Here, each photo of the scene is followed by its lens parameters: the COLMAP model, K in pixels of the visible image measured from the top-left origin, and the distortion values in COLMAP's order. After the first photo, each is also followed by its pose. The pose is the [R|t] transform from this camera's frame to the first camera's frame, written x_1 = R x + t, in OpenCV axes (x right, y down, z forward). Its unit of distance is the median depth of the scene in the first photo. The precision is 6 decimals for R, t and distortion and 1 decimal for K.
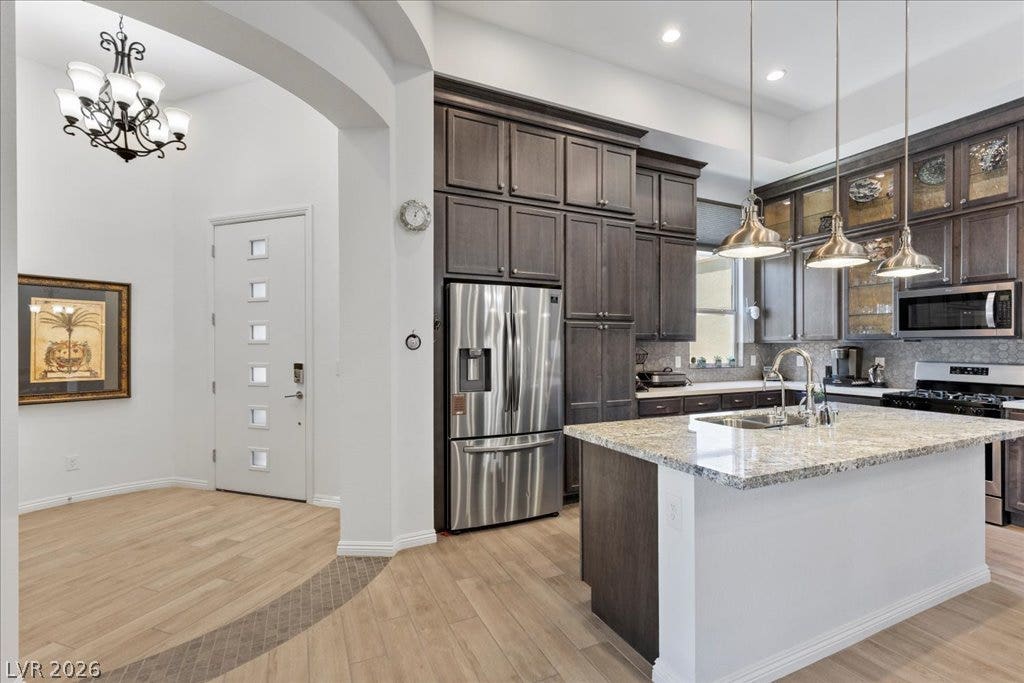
lens RADIAL K [[461.4, 0, 511.2], [0, 461.4, 345.9], [0, 0, 1]] dist [0.000645, -0.000422]
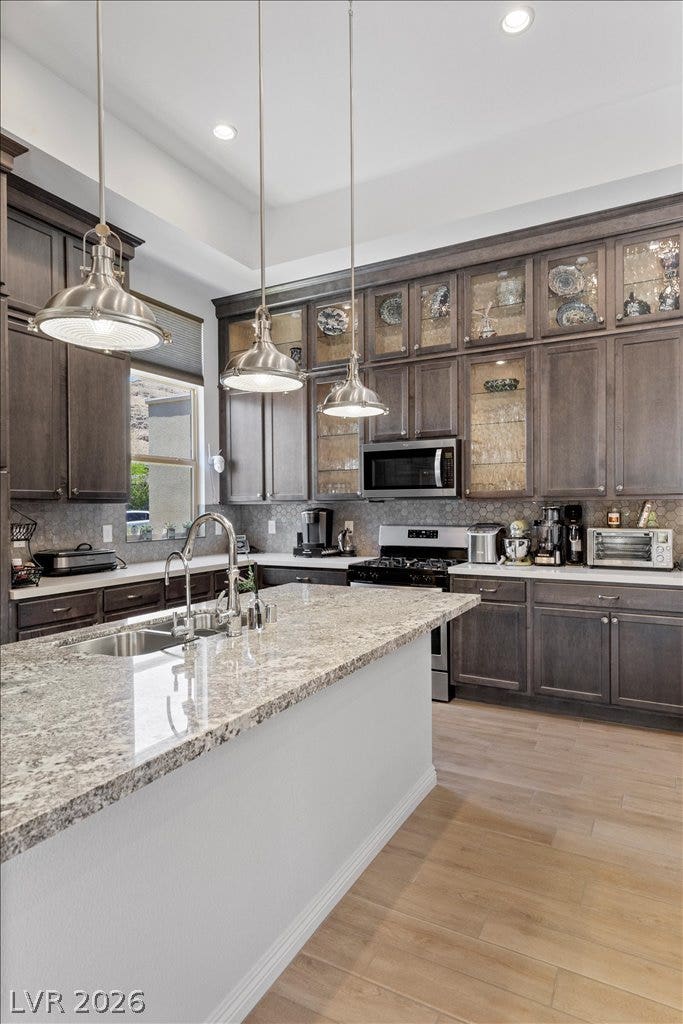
lens RADIAL K [[579.4, 0, 348.6], [0, 579.4, 509.6], [0, 0, 1]] dist [0.000866, -0.001748]
pose [[0.804202, -0.009382, 0.594282, 0.181003], [0.007867, 0.999956, 0.005140, -0.001717], [-0.594304, 0.000541, 0.804240, 0.154457]]
